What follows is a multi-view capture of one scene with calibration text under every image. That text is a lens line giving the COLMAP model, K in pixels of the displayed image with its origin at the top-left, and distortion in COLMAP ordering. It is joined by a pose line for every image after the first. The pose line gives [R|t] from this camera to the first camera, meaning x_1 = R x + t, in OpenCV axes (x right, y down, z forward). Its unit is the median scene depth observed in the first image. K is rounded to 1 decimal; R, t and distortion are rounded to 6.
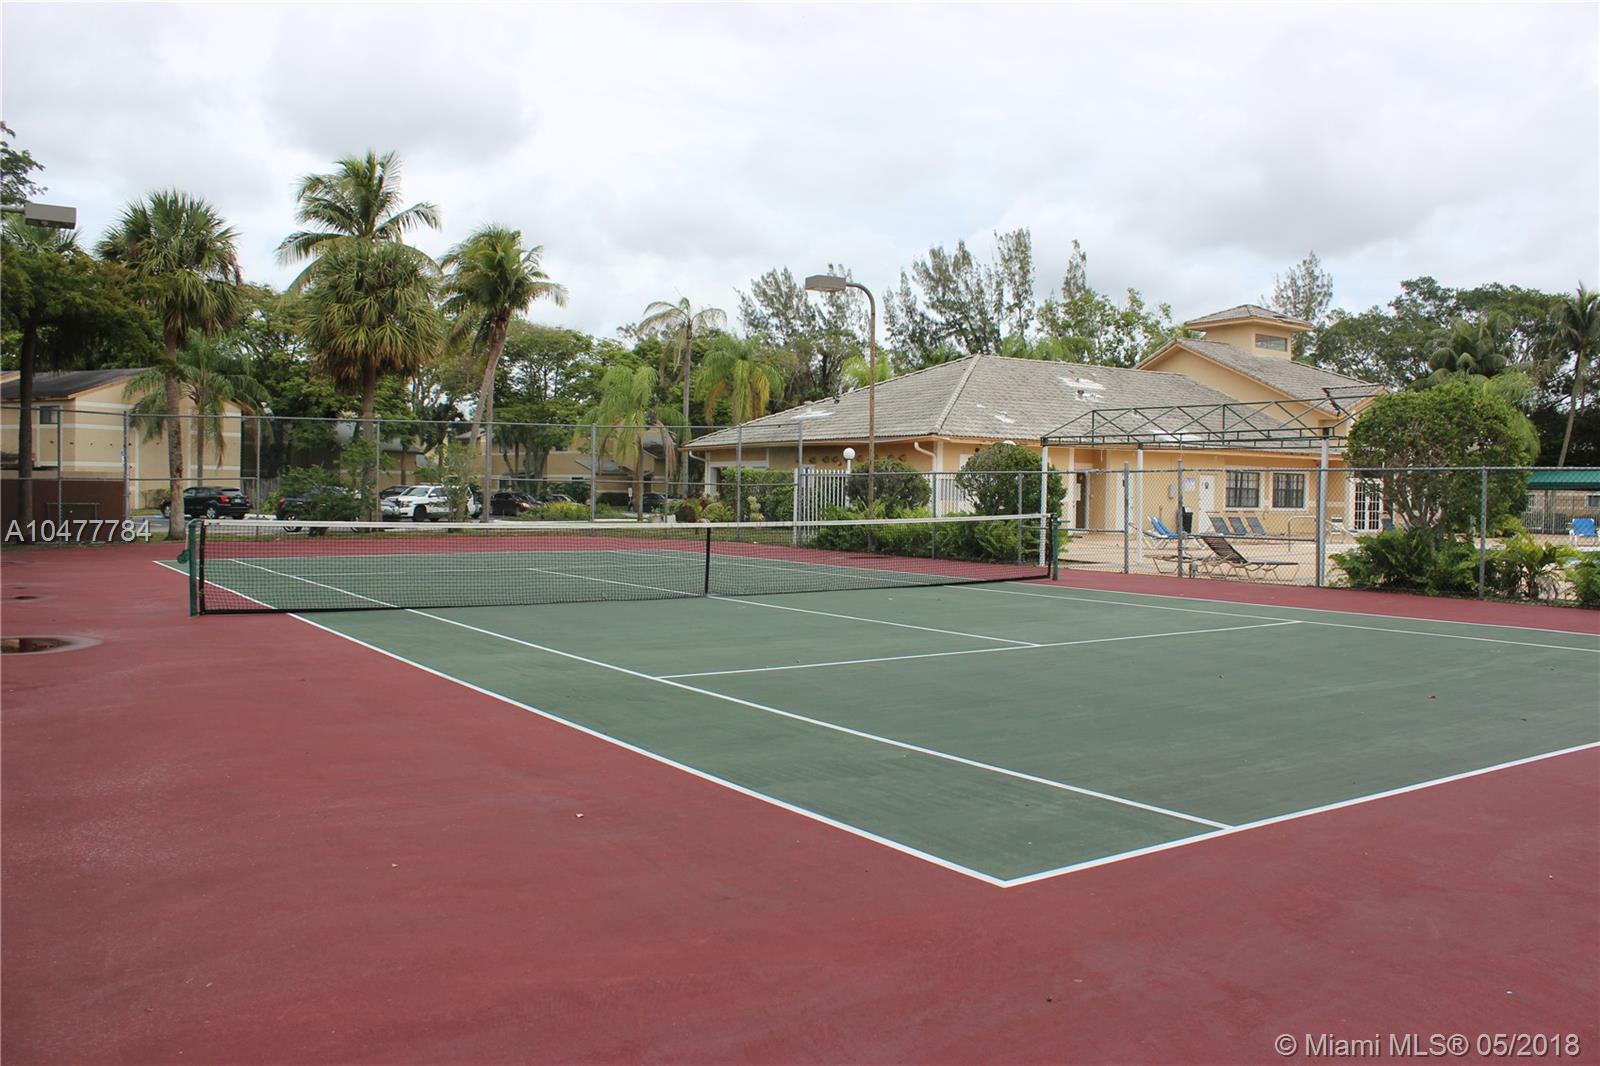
lens RADIAL K [[1330.8, 0, 818.4], [0, 1330.8, 517.2], [0, 0, 1]] dist [-0.178249, 0.179791]
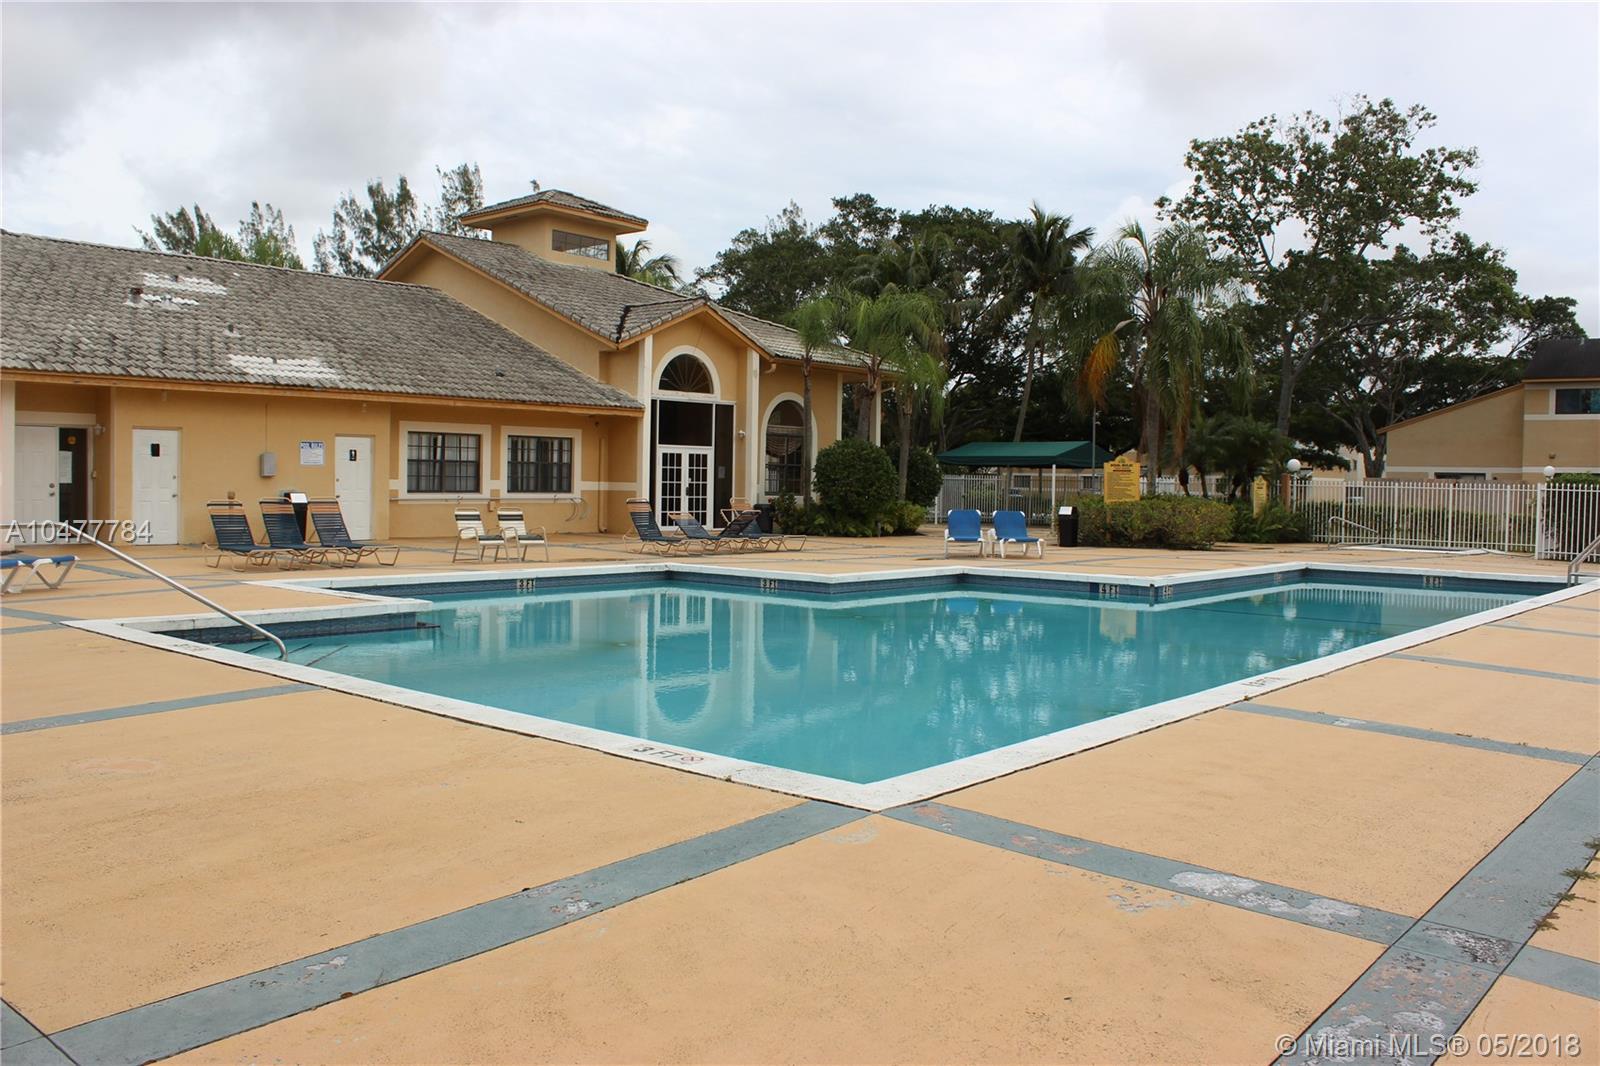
lens RADIAL K [[1329.3, 0, 805.1], [0, 1329.3, 530.3], [0, 0, 1]] dist [-0.164670, 0.147964]
pose [[0.952092, -0.011947, 0.305579, 0.280083], [0.004972, 0.999709, 0.023594, -0.003466], [-0.305772, -0.020945, 0.951874, 0.359530]]
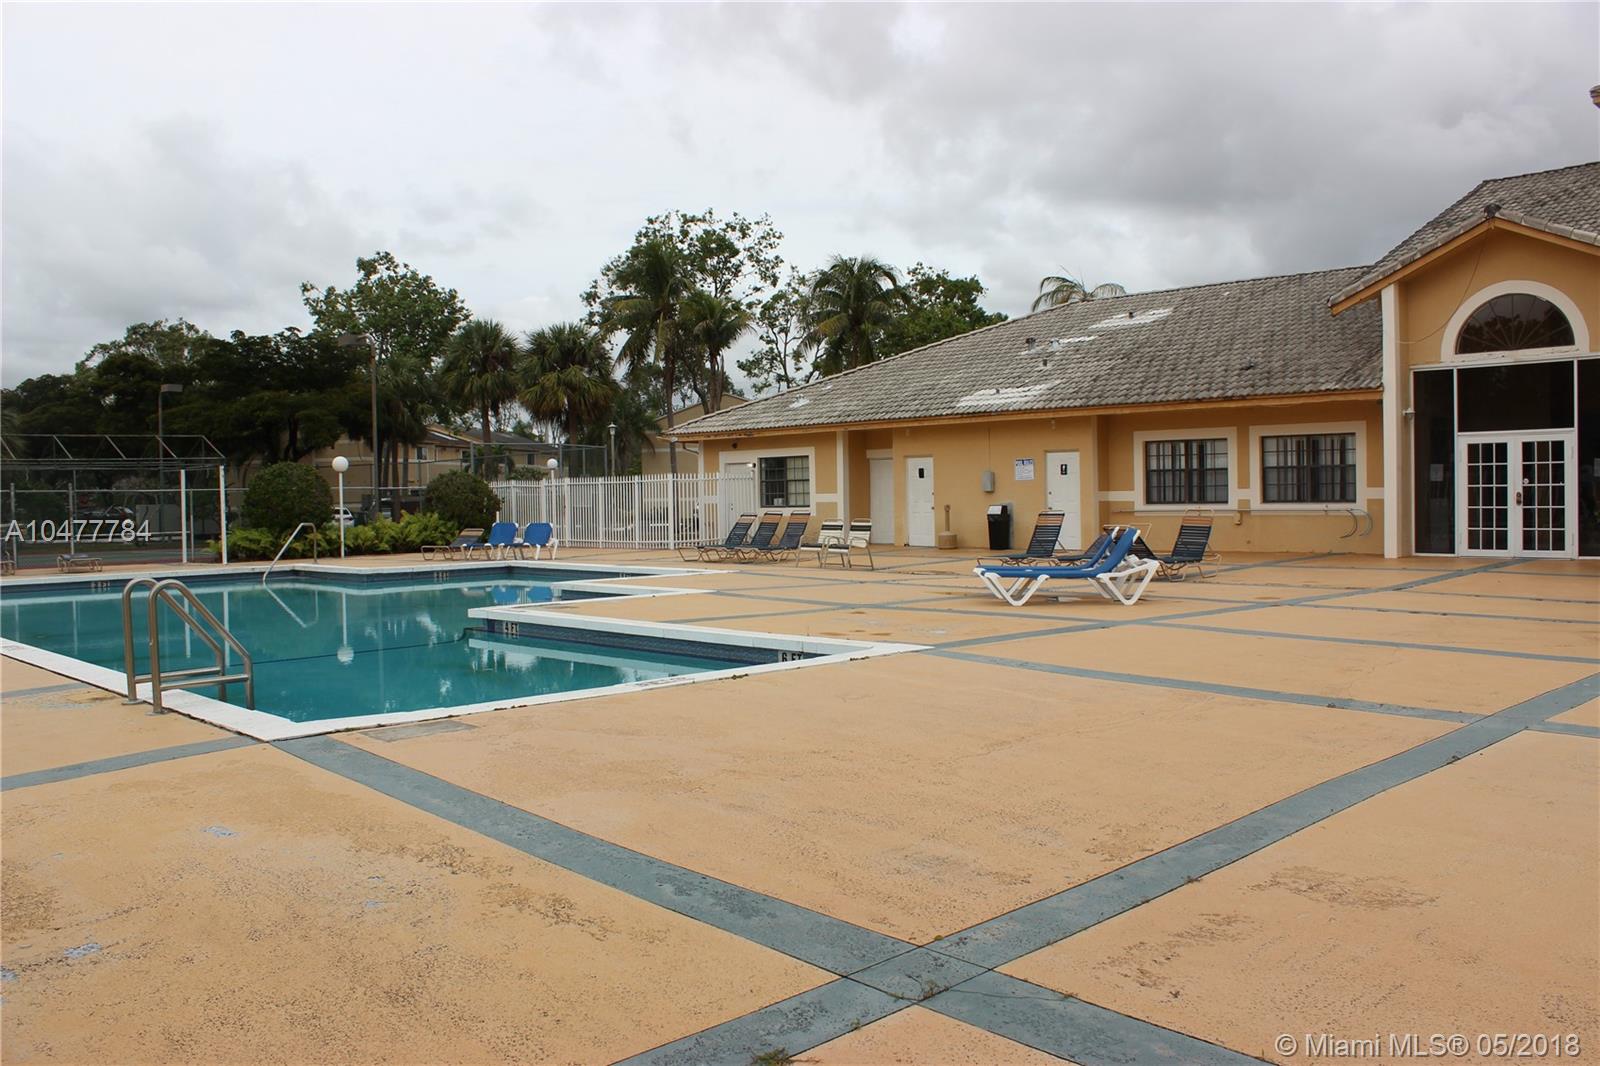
lens RADIAL K [[1329.3, 0, 805.1], [0, 1329.3, 530.3], [0, 0, 1]] dist [-0.164670, 0.147964]
pose [[0.212697, 0.007478, -0.977090, 0.787726], [0.001711, 0.999966, 0.008026, -0.000860], [0.977117, -0.003379, 0.212677, 0.680904]]
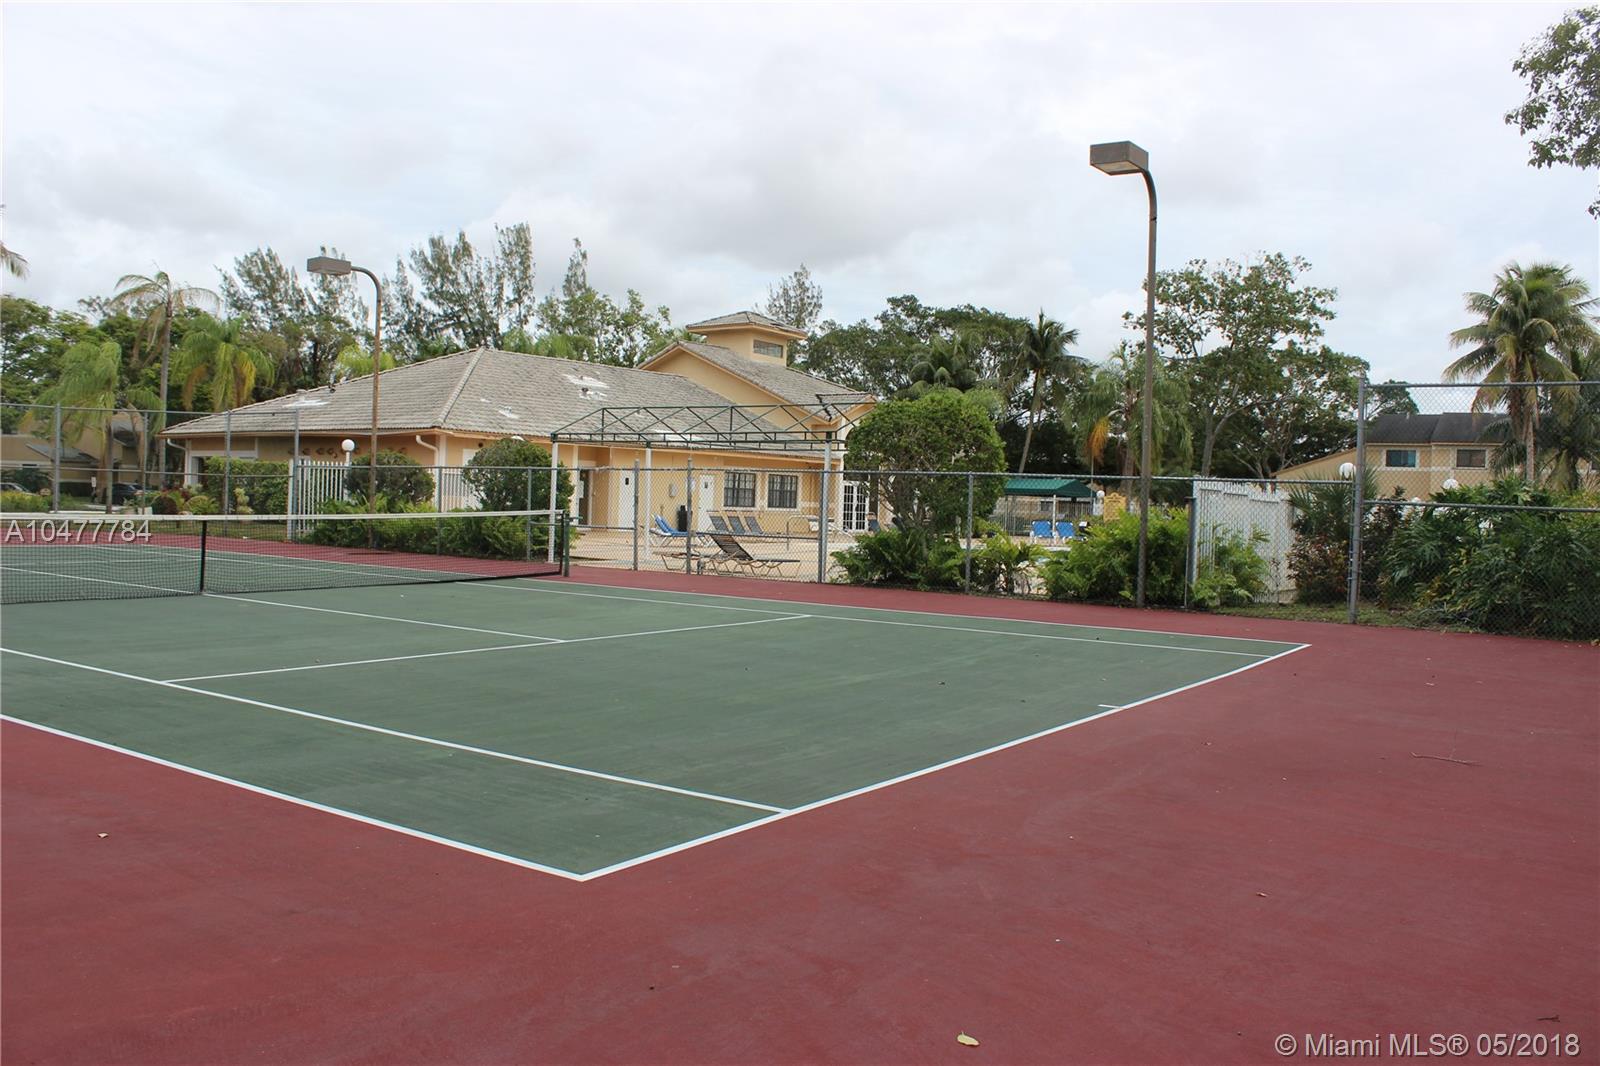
lens RADIAL K [[1329.3, 0, 805.1], [0, 1329.3, 530.3], [0, 0, 1]] dist [-0.164670, 0.147964]
pose [[0.932570, 0.008063, 0.360899, -0.006241], [-0.012257, 0.999881, 0.009333, 0.000453], [-0.360780, -0.013127, 0.932558, 0.001394]]
